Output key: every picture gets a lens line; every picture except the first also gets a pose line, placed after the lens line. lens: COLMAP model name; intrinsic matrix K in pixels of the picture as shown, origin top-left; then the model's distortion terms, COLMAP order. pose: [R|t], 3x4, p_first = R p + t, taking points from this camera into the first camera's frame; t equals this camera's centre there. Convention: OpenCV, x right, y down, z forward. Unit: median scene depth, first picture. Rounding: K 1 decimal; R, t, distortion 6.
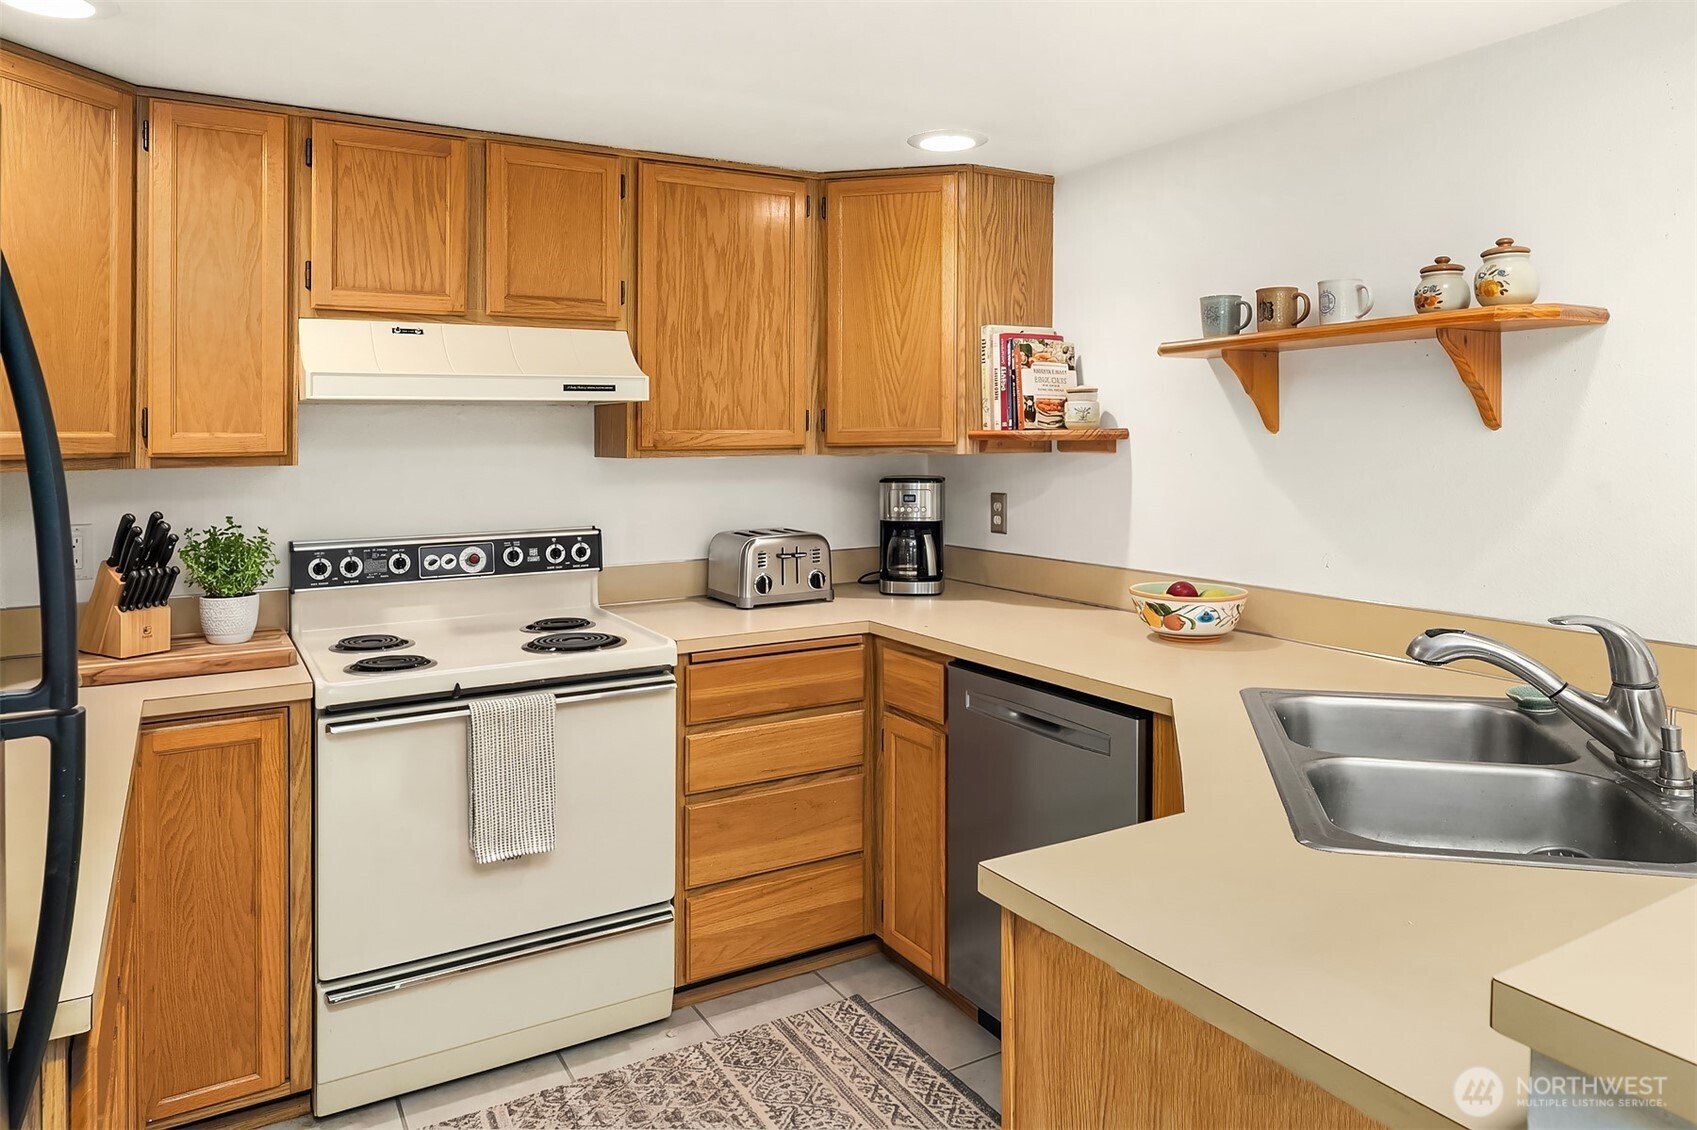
lens RADIAL K [[1110.7, 0, 856.6], [0, 1110.7, 564.4], [0, 0, 1]] dist [-0.003554, 0.002184]
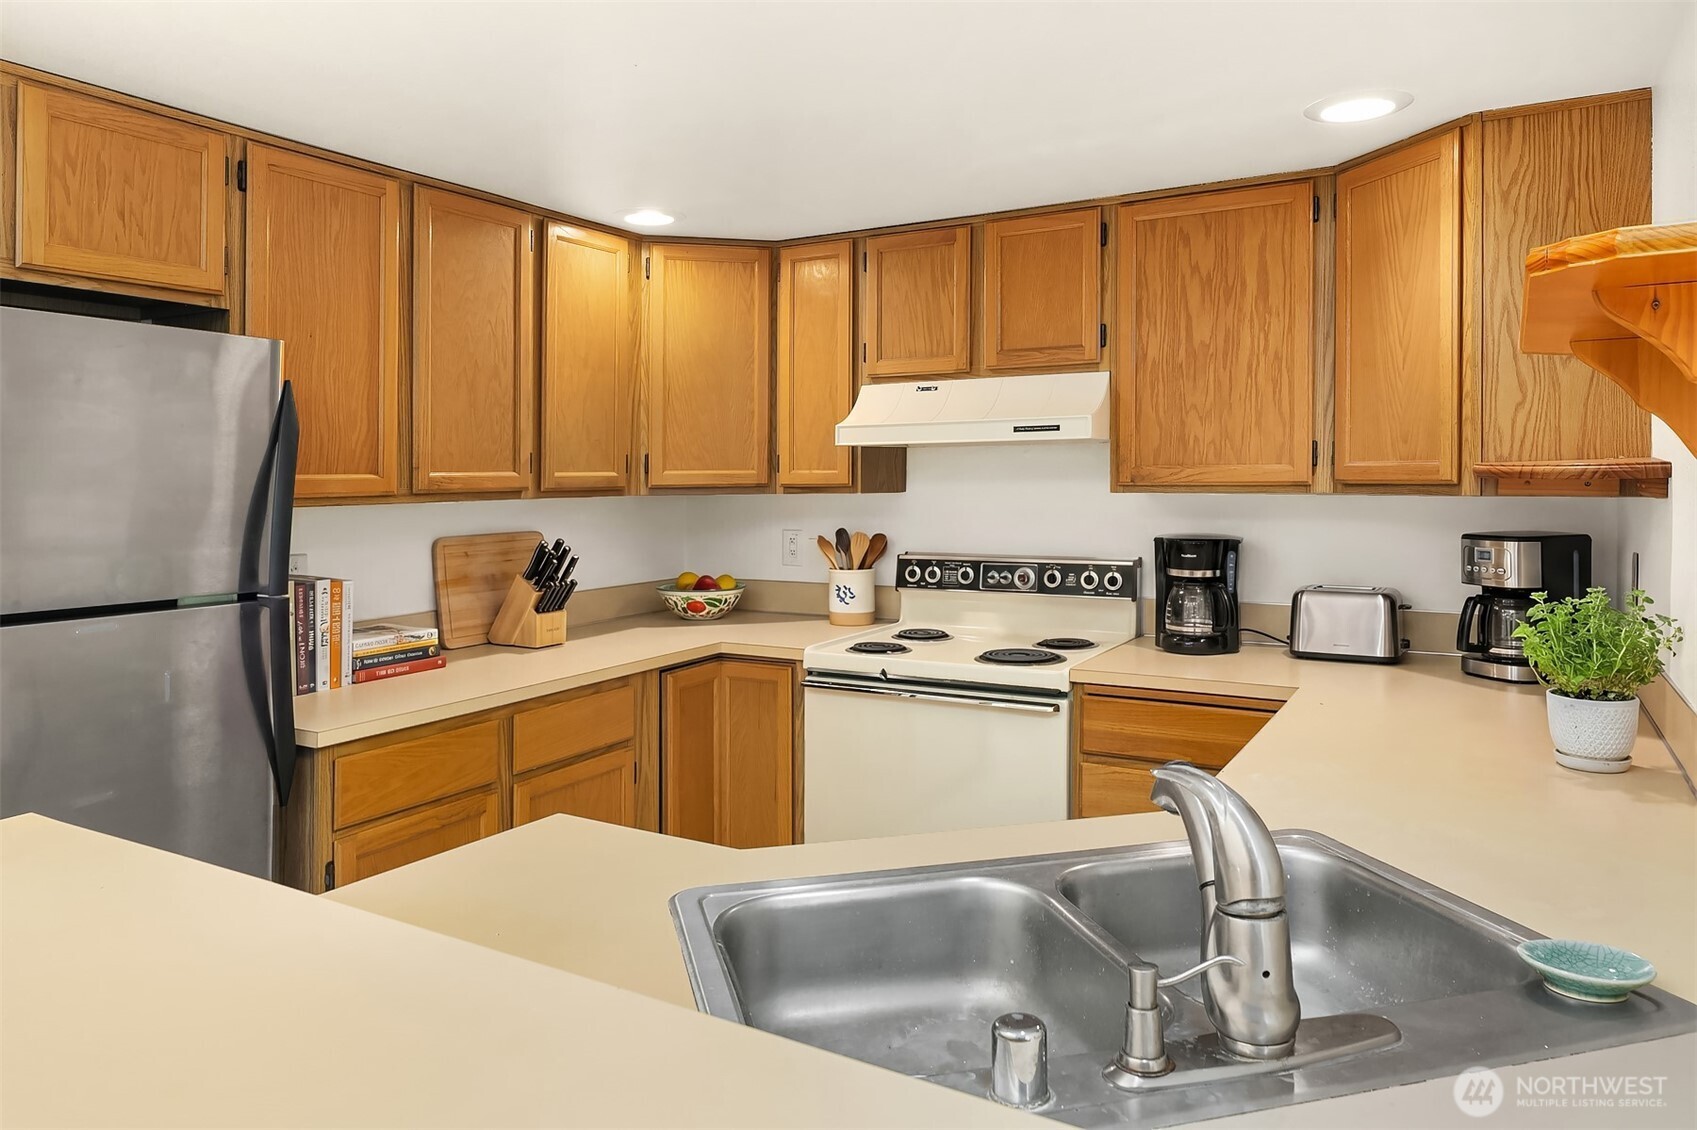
lens RADIAL K [[1110.7, 0, 856.6], [0, 1110.7, 564.4], [0, 0, 1]] dist [-0.003554, 0.002184]
pose [[0.493837, 0.076062, -0.866221, 0.585692], [-0.091668, 0.995170, 0.035125, -0.044799], [0.864709, 0.062059, 0.498425, 0.287741]]
